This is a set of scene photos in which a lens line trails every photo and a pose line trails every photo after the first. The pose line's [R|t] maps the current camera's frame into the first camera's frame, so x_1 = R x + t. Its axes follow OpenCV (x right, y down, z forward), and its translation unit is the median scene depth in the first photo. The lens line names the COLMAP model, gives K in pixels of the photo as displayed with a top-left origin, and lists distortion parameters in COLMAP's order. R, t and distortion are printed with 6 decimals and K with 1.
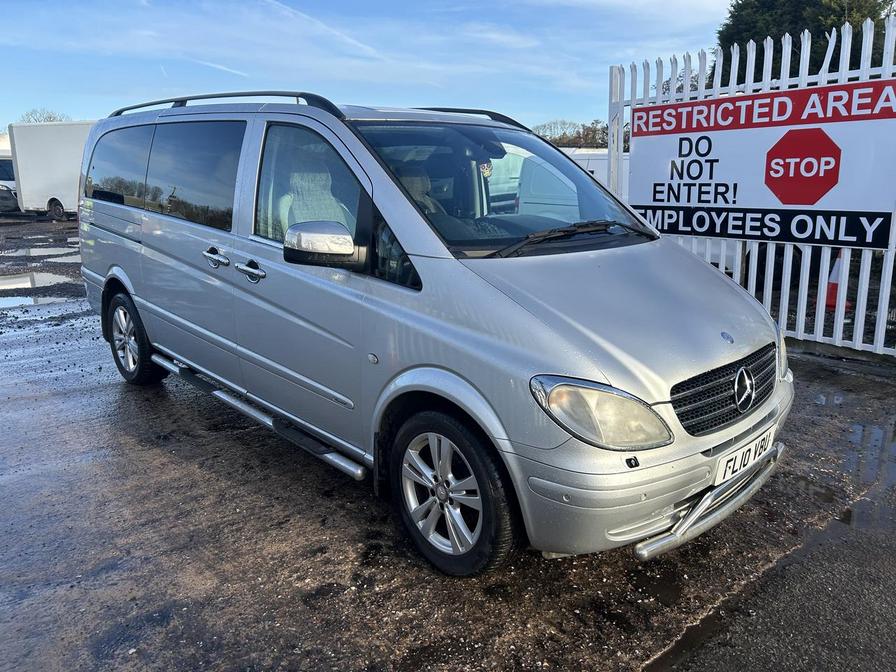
lens RADIAL K [[674.7, 0, 448.0], [0, 674.7, 336.0], [0, 0, 1]] dist [0.041299, -0.008844]
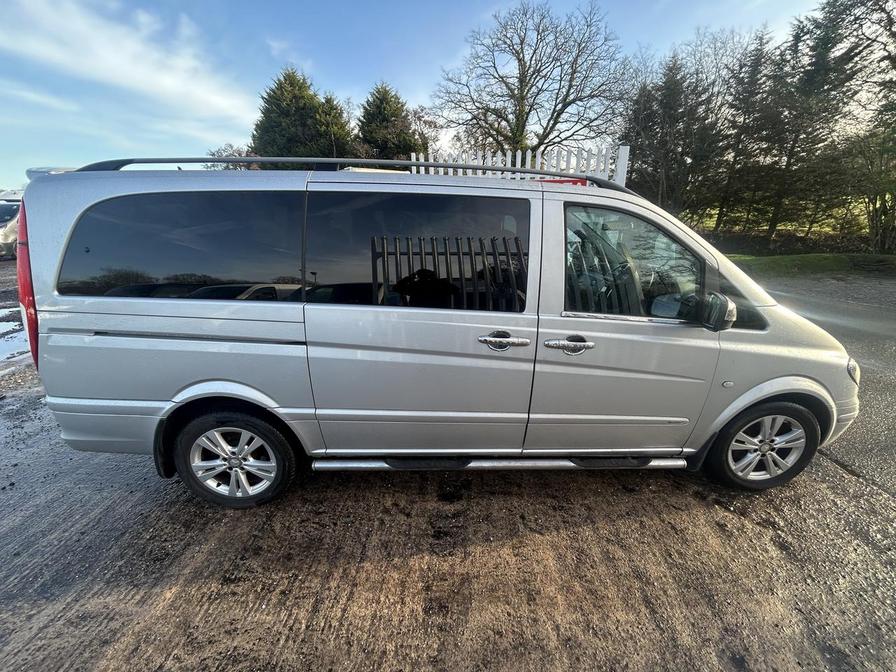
lens RADIAL K [[362.7, 0, 448.3], [0, 362.7, 338.3], [0, 0, 1]] dist [-0.005327, 0.003135]
pose [[0.657126, -0.254081, 0.709667, -0.943307], [0.178183, 0.967155, 0.181278, -0.280168], [-0.732418, 0.007328, 0.680816, 0.860057]]
